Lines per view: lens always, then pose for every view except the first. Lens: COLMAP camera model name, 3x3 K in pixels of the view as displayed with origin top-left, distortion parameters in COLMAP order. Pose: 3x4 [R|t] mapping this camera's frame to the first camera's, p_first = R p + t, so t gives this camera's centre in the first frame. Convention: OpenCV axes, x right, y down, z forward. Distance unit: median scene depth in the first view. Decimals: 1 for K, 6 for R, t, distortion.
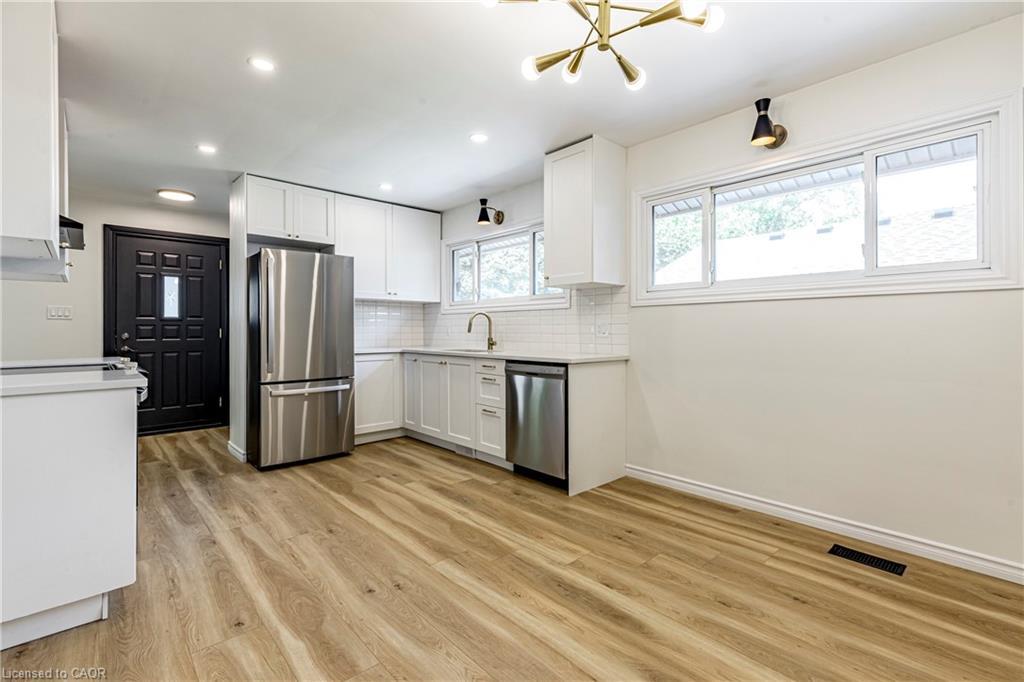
lens RADIAL K [[462.5, 0, 507.4], [0, 462.5, 327.8], [0, 0, 1]] dist [0.006592, 0.001231]
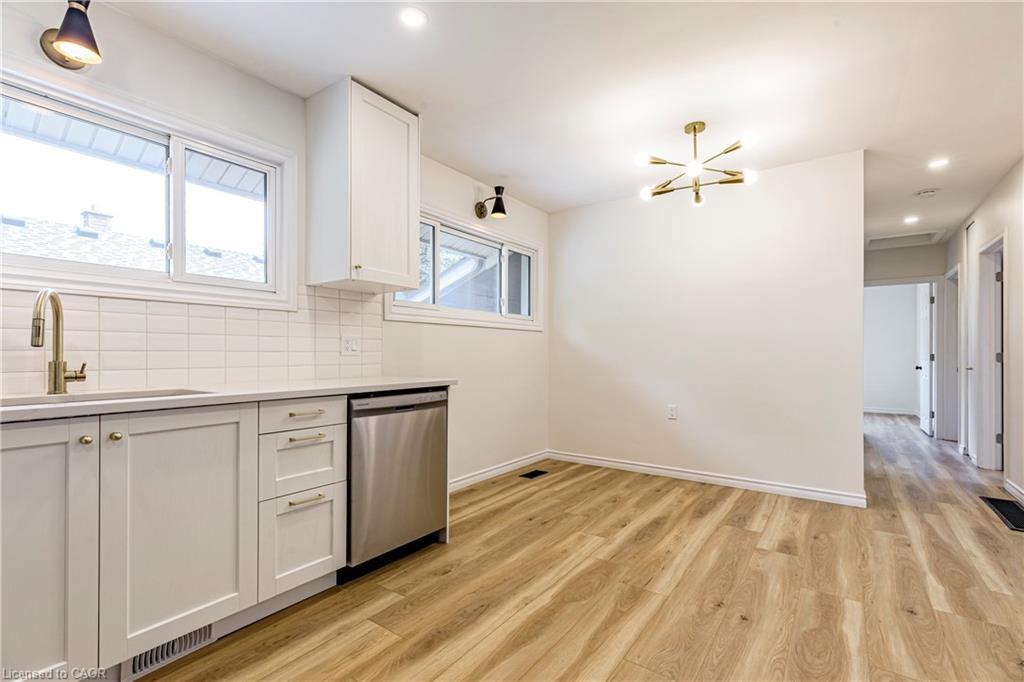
lens RADIAL K [[462.5, 0, 518.3], [0, 462.5, 351.4], [0, 0, 1]] dist [0.006592, 0.001231]
pose [[-0.224538, 0.003287, 0.974460, -0.791125], [-0.007458, 0.999959, -0.005091, 0.020412], [-0.974437, -0.008410, -0.224504, 1.178958]]
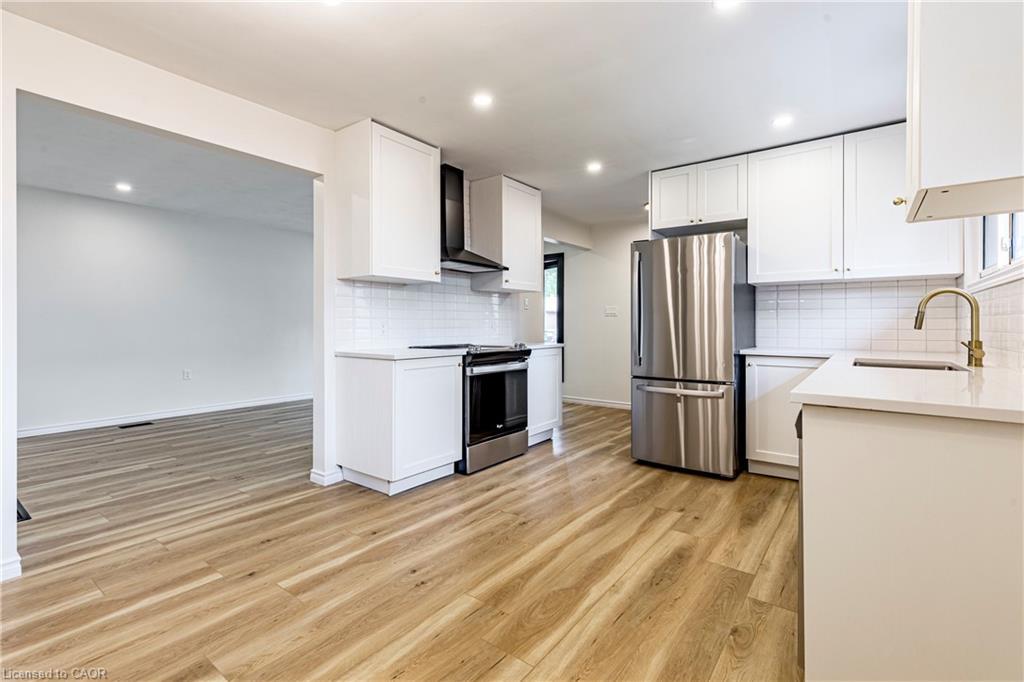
lens RADIAL K [[462.5, 0, 517.6], [0, 462.5, 330.4], [0, 0, 1]] dist [0.006592, 0.001231]
pose [[0.193412, 0.014074, -0.981017, 0.551594], [0.004584, 0.999873, 0.015248, 0.001957], [0.981107, -0.007446, 0.193323, 0.728536]]
